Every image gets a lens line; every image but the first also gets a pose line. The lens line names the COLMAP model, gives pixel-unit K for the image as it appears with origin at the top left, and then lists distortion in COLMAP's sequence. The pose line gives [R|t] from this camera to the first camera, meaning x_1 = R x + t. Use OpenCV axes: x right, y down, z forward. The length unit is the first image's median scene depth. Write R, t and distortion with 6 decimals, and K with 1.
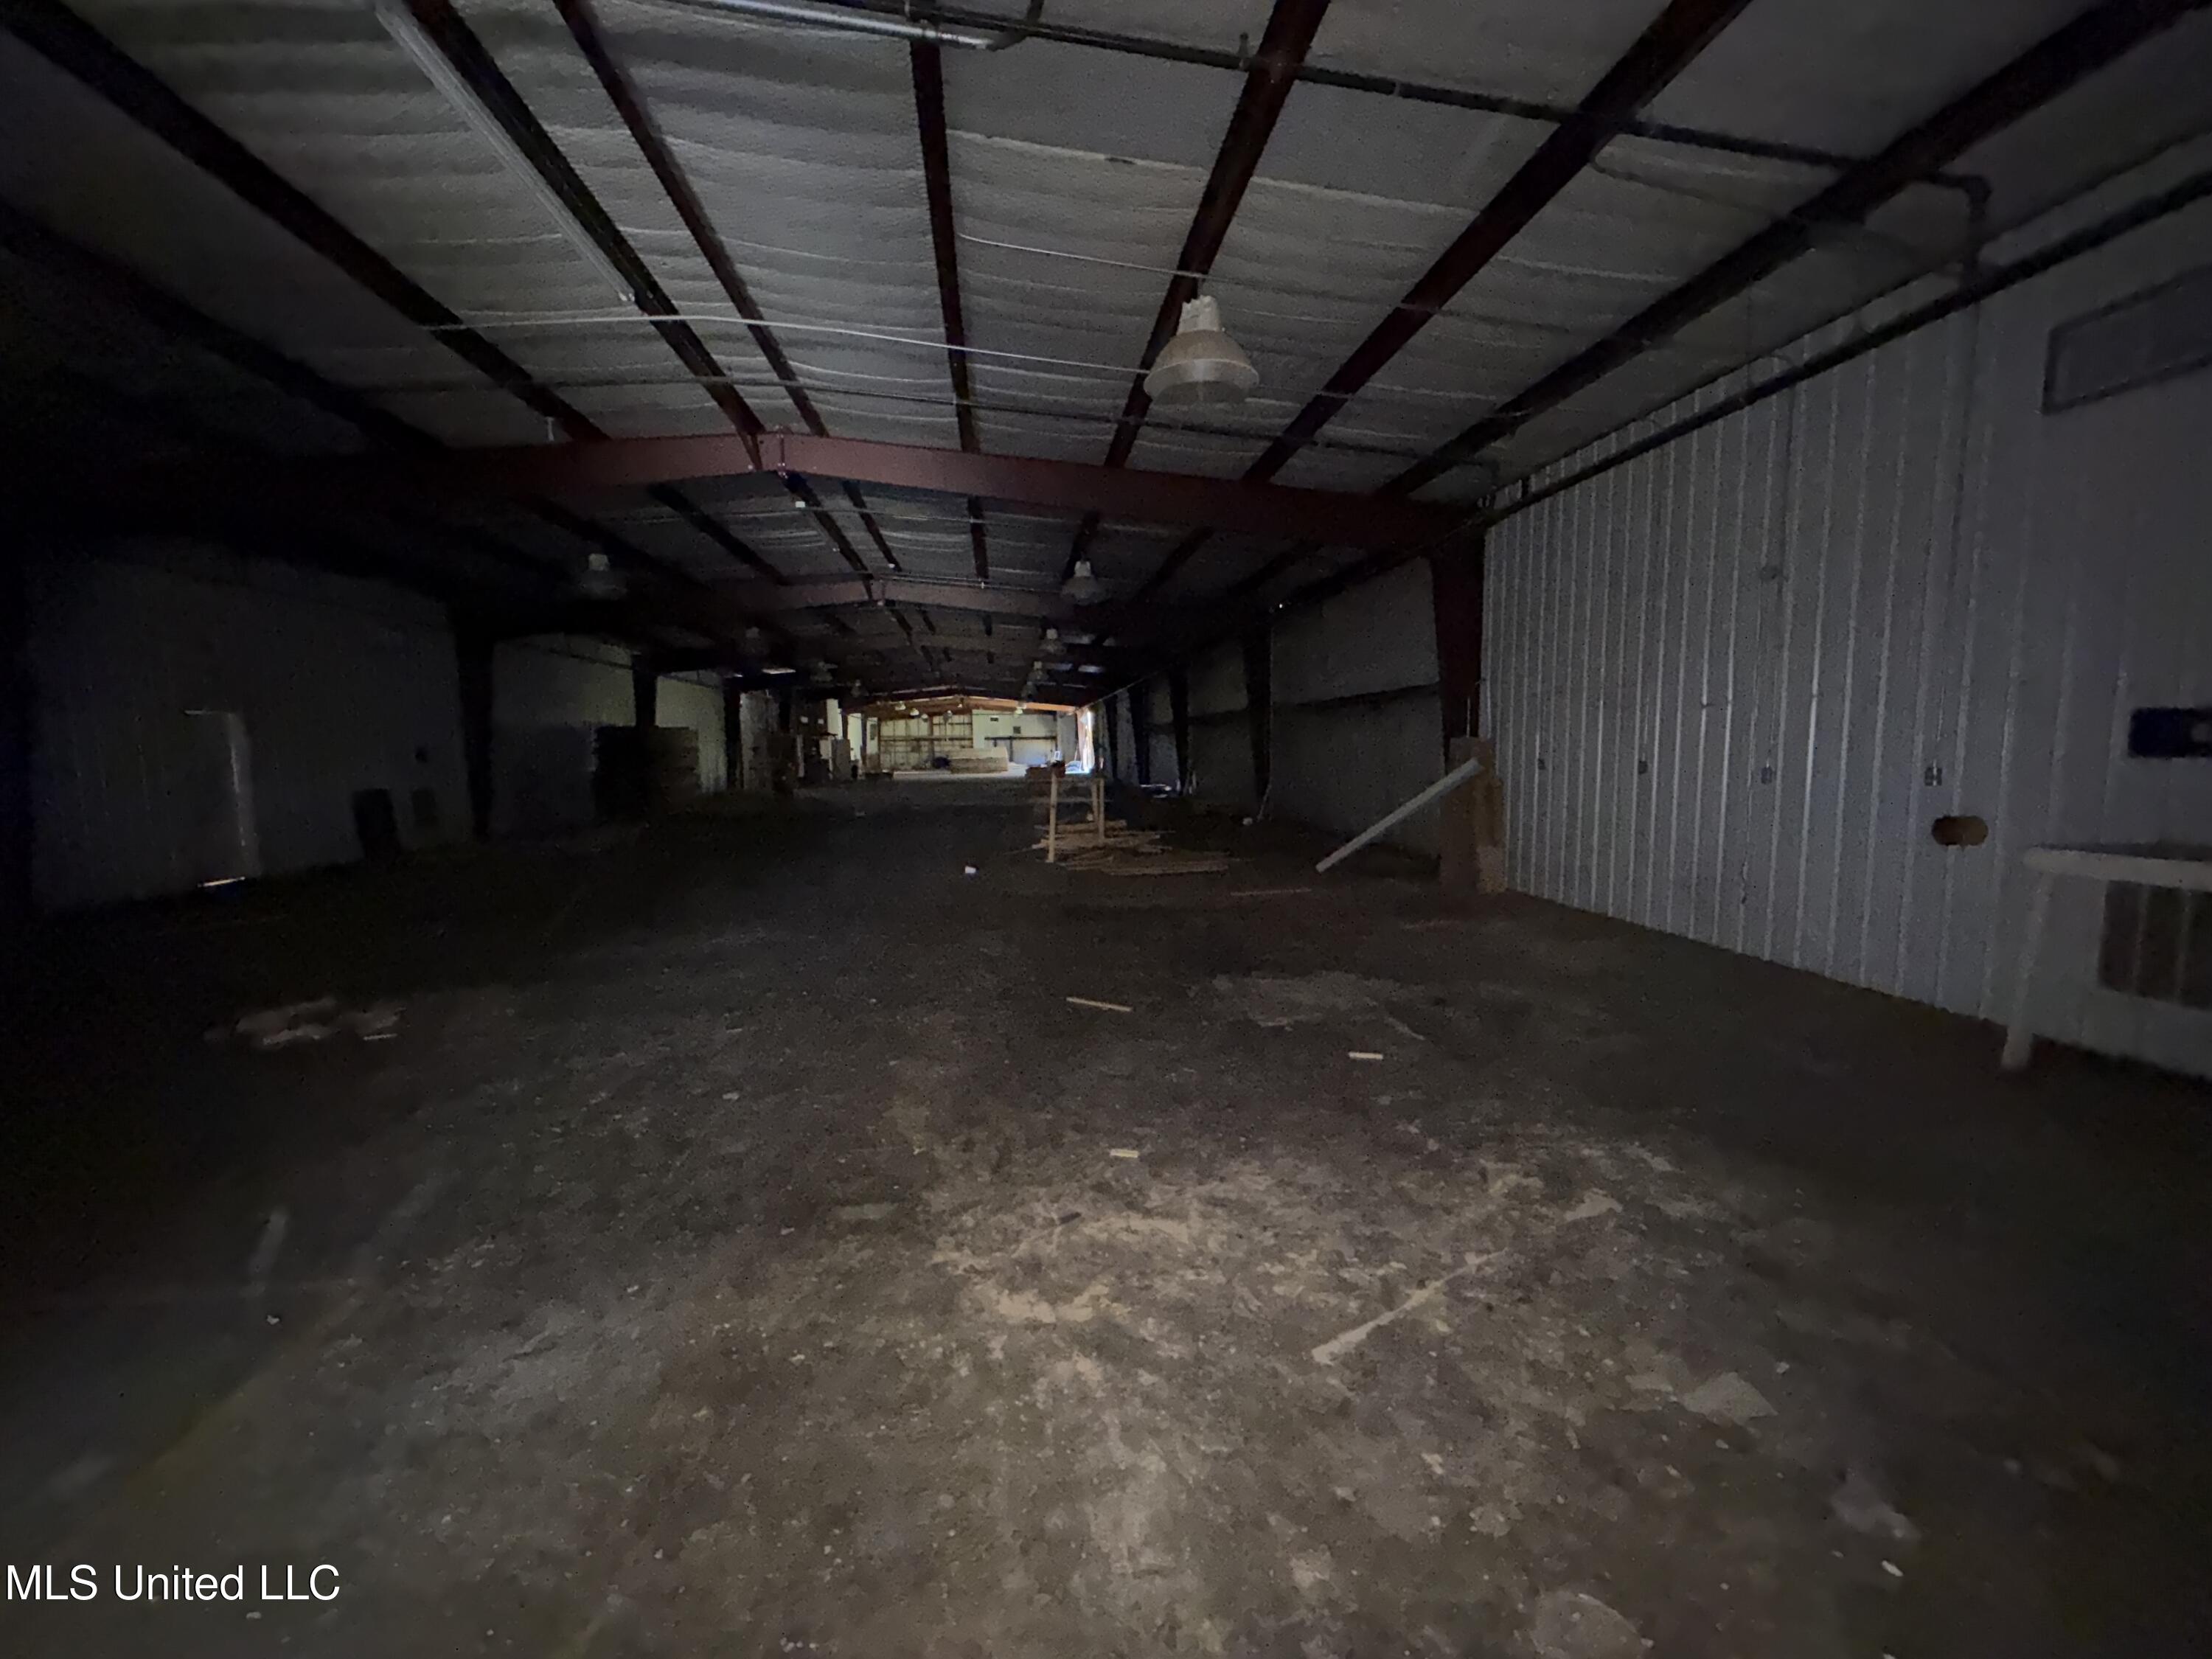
lens RADIAL K [[873.3, 0, 1102.7], [0, 873.3, 830.2], [0, 0, 1]] dist [-0.001254, 0.000120]
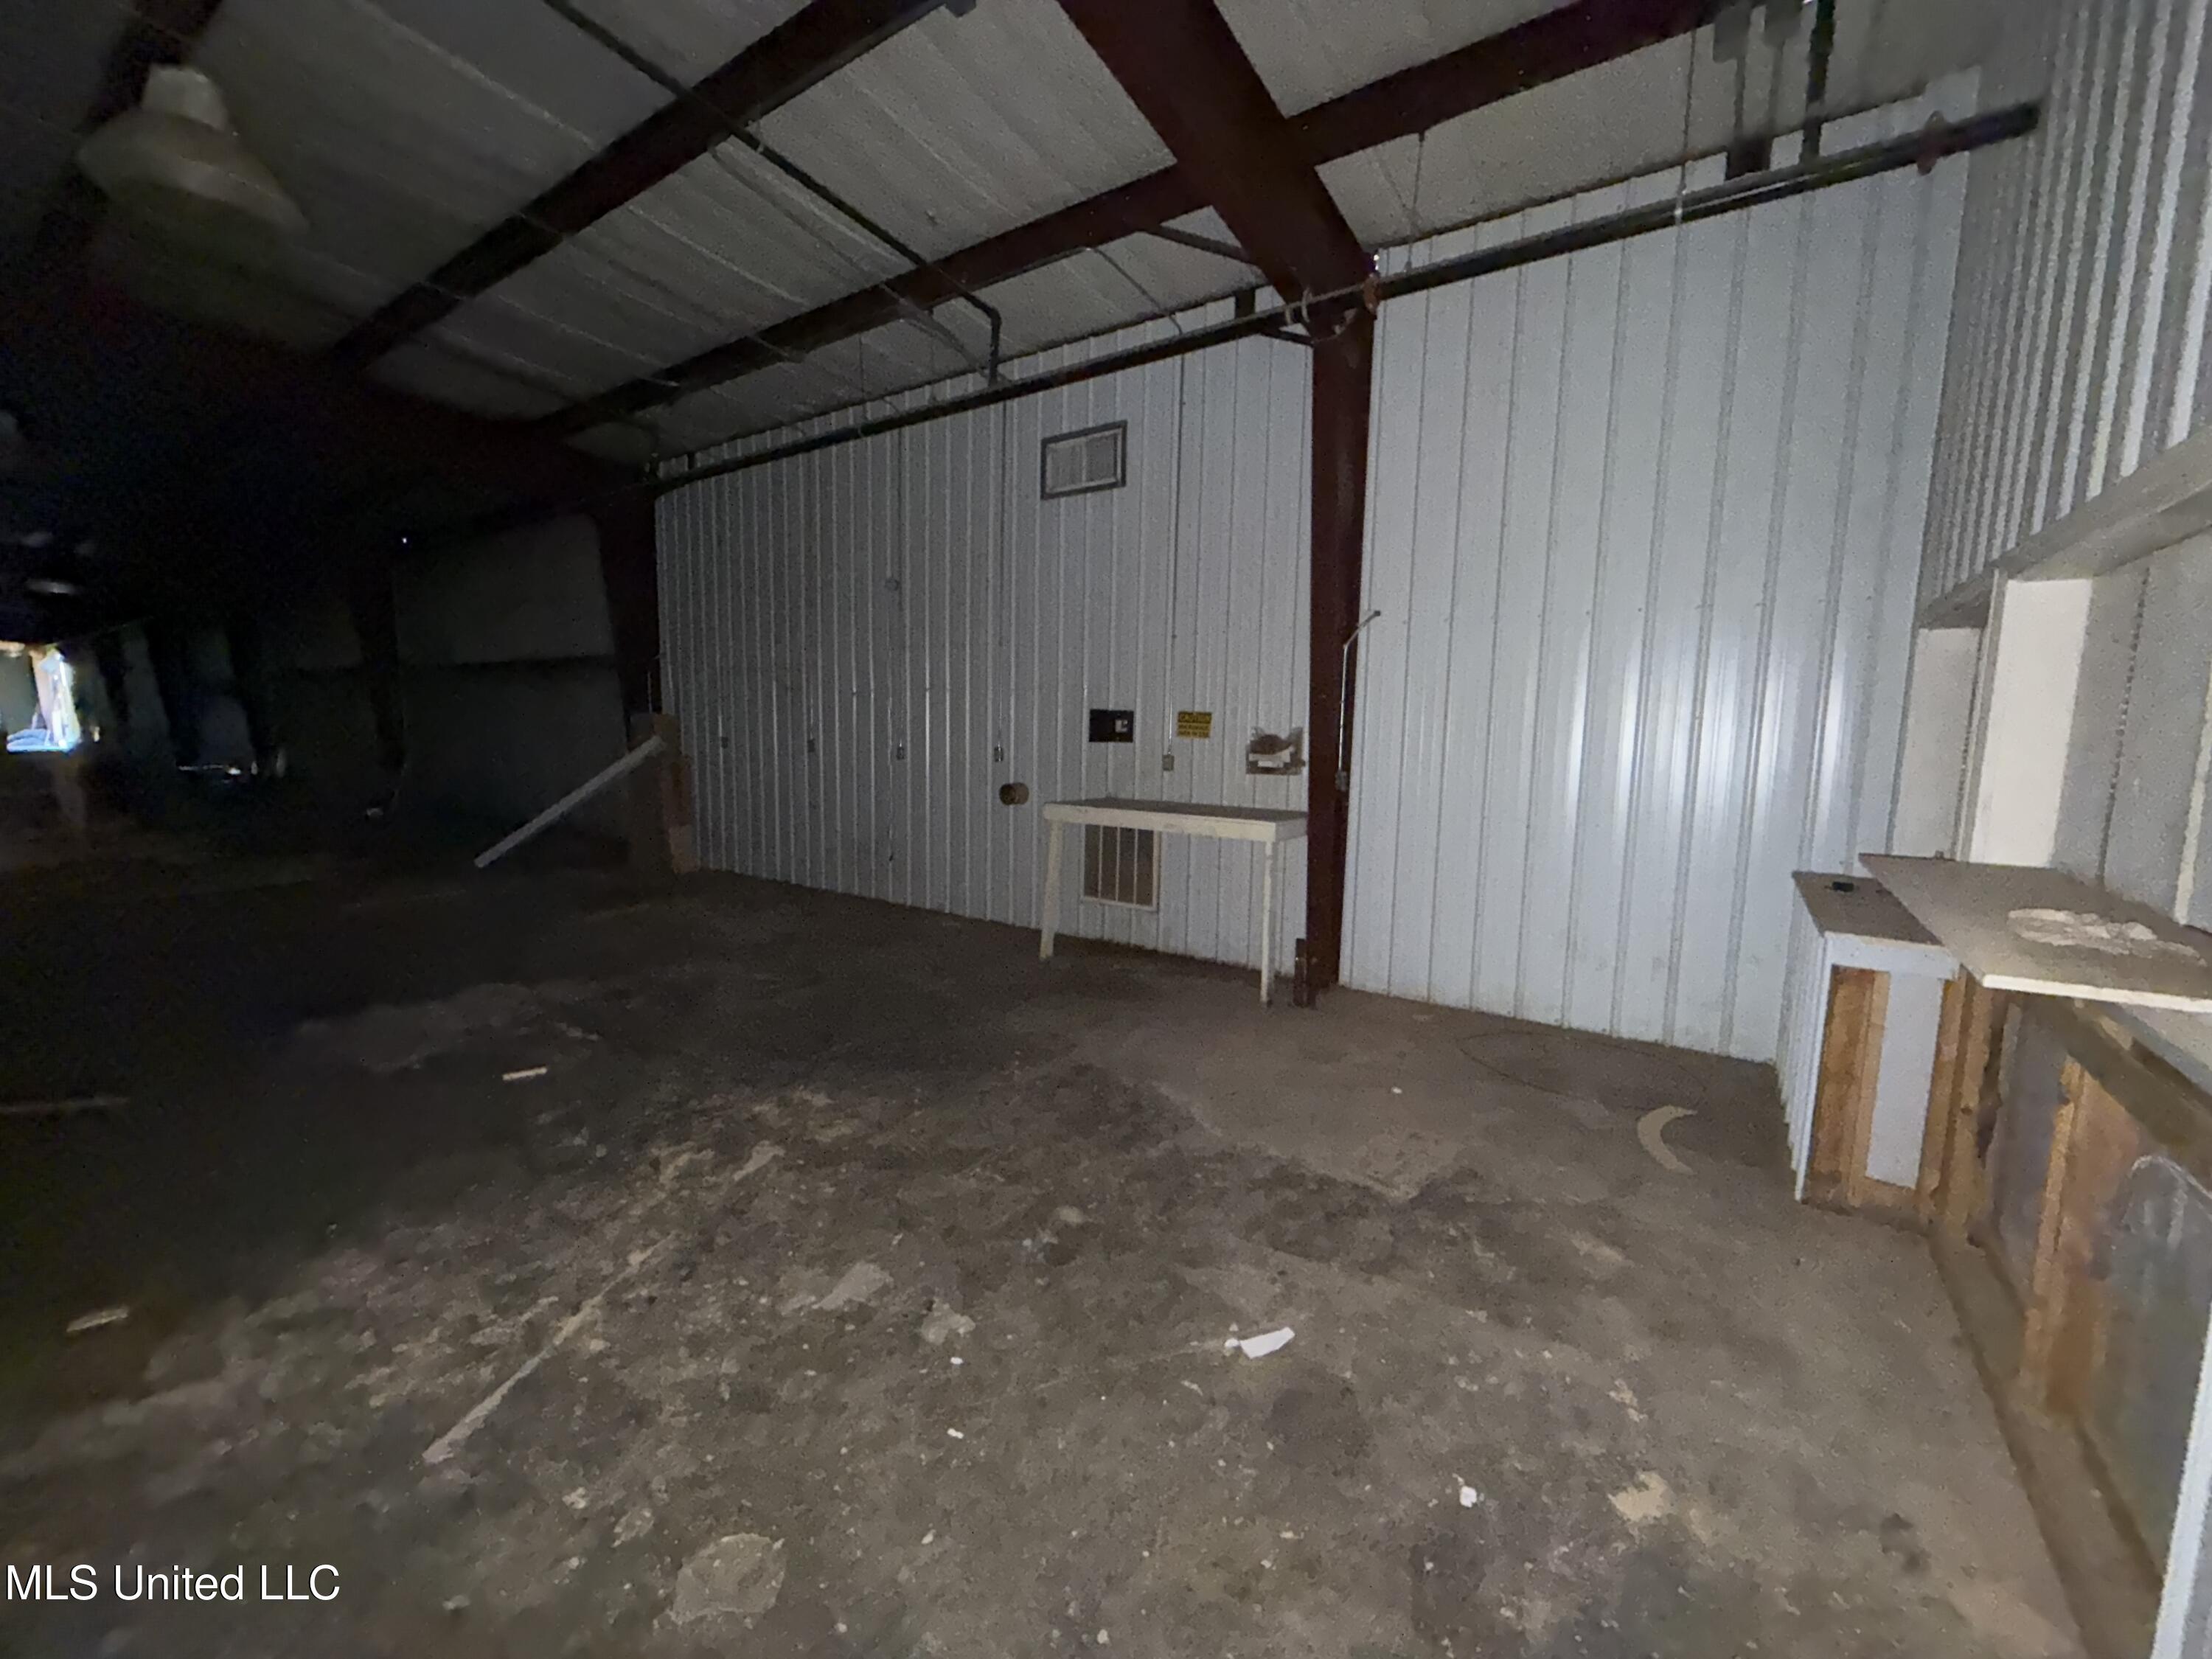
lens RADIAL K [[873.3, 0, 1104.2], [0, 873.3, 828.0], [0, 0, 1]] dist [-0.001254, 0.000120]
pose [[0.662125, -0.062847, 0.746754, 0.039625], [0.045944, 0.998007, 0.043255, 0.001260], [-0.747984, 0.005669, 0.663693, -0.012222]]
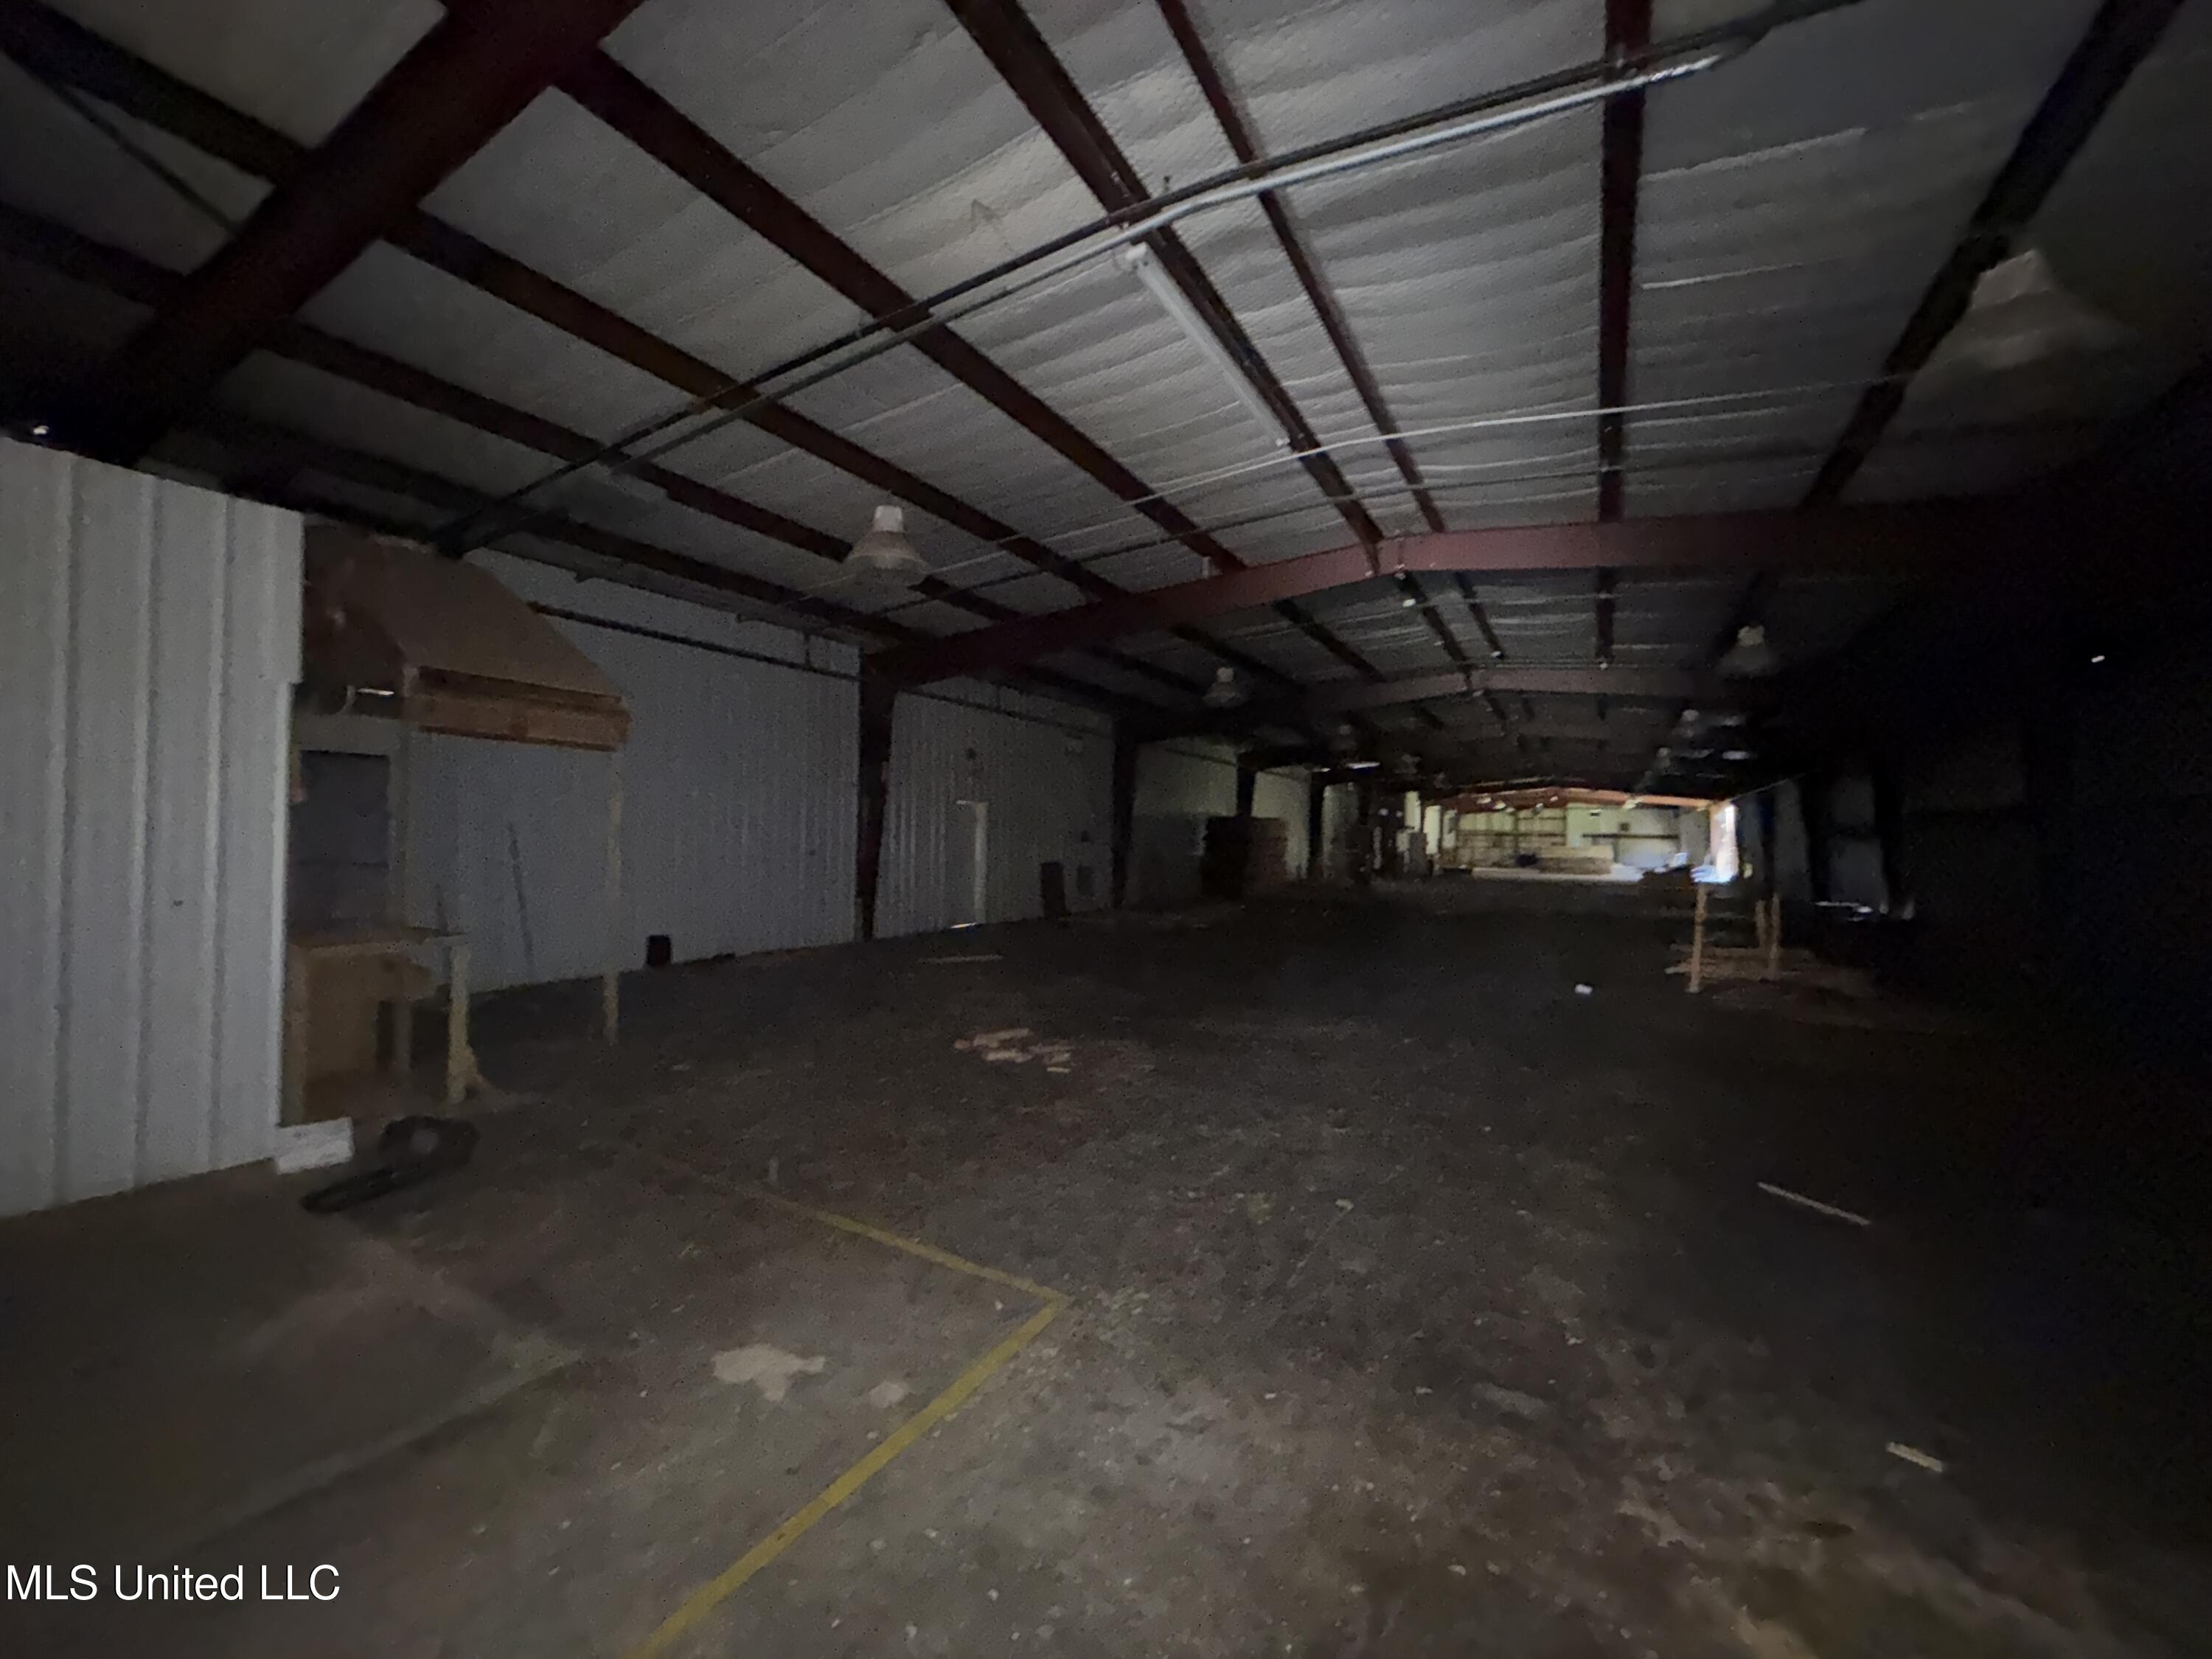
lens RADIAL K [[873.3, 0, 1100.5], [0, 873.3, 830.0], [0, 0, 1]] dist [-0.001254, 0.000120]
pose [[0.808385, 0.025295, -0.588111, -0.068448], [-0.086295, 0.993375, -0.075890, -0.007885], [0.582295, 0.112100, 0.805212, 0.014271]]
